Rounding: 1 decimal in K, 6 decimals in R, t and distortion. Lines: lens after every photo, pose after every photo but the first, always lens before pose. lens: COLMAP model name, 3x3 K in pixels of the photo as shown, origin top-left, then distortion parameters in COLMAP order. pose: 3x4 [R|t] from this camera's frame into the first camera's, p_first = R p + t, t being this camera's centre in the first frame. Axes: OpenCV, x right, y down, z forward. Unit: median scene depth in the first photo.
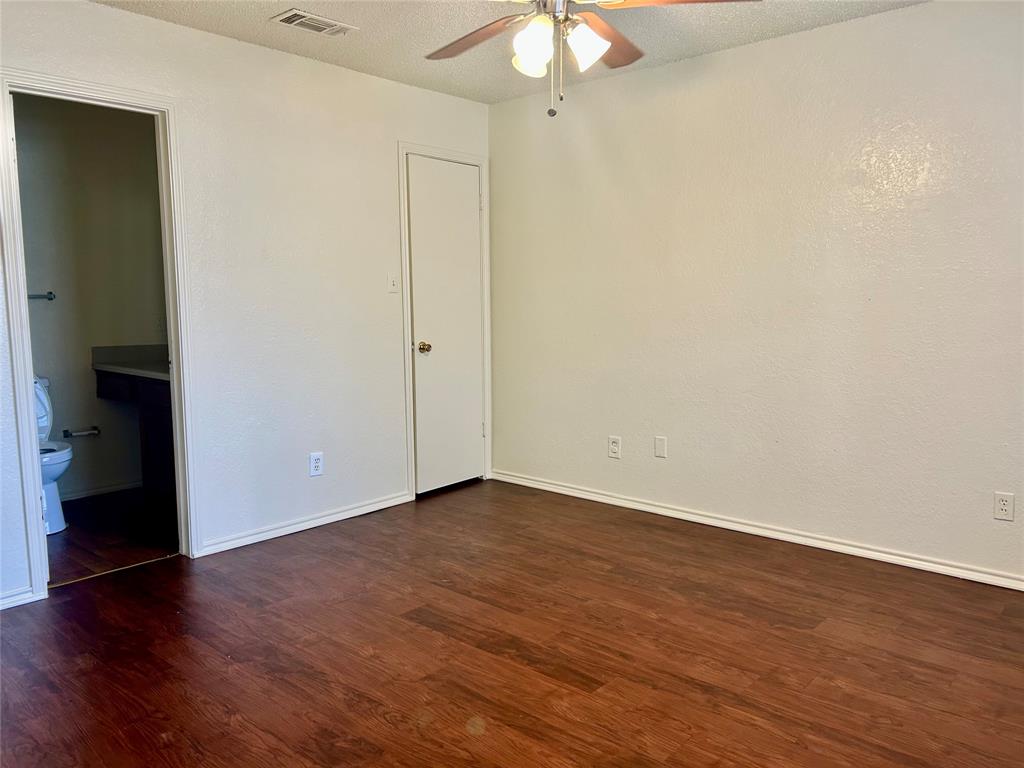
lens RADIAL K [[777.7, 0, 504.0], [0, 777.7, 383.9], [0, 0, 1]] dist [0.028015, -0.035335]
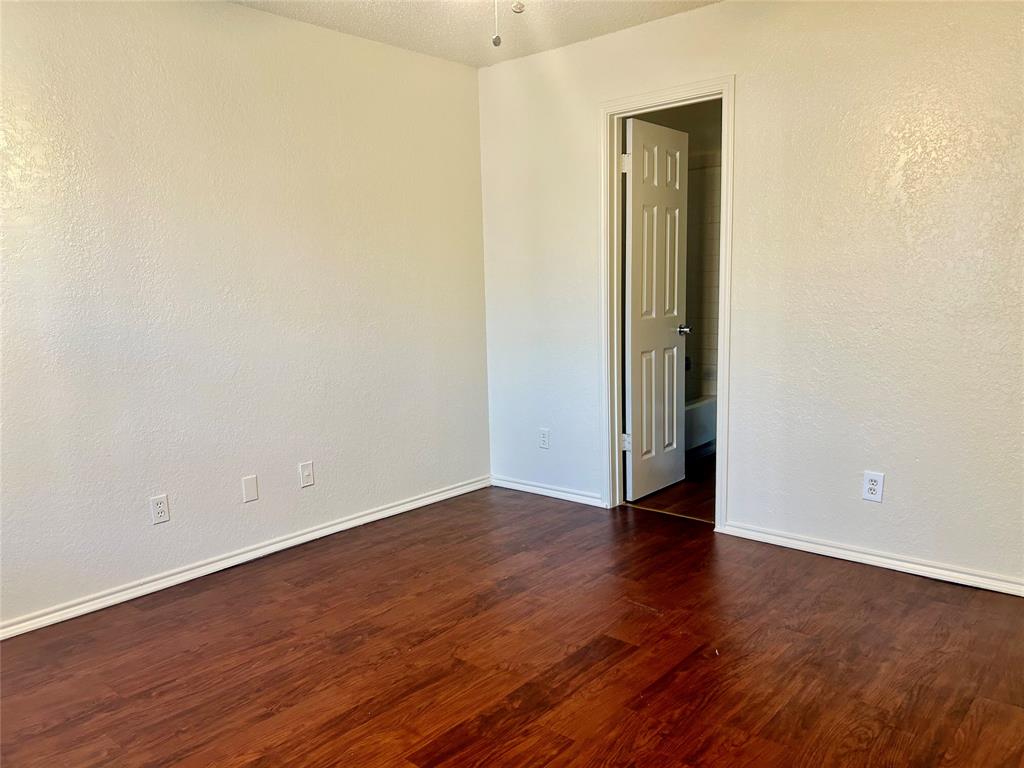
lens RADIAL K [[777.7, 0, 505.2], [0, 777.7, 384.8], [0, 0, 1]] dist [0.028015, -0.035335]
pose [[0.015114, 0.143368, -0.989554, 0.690322], [-0.091797, 0.985686, 0.141406, -0.099175], [0.995663, 0.088701, 0.028058, 0.817020]]
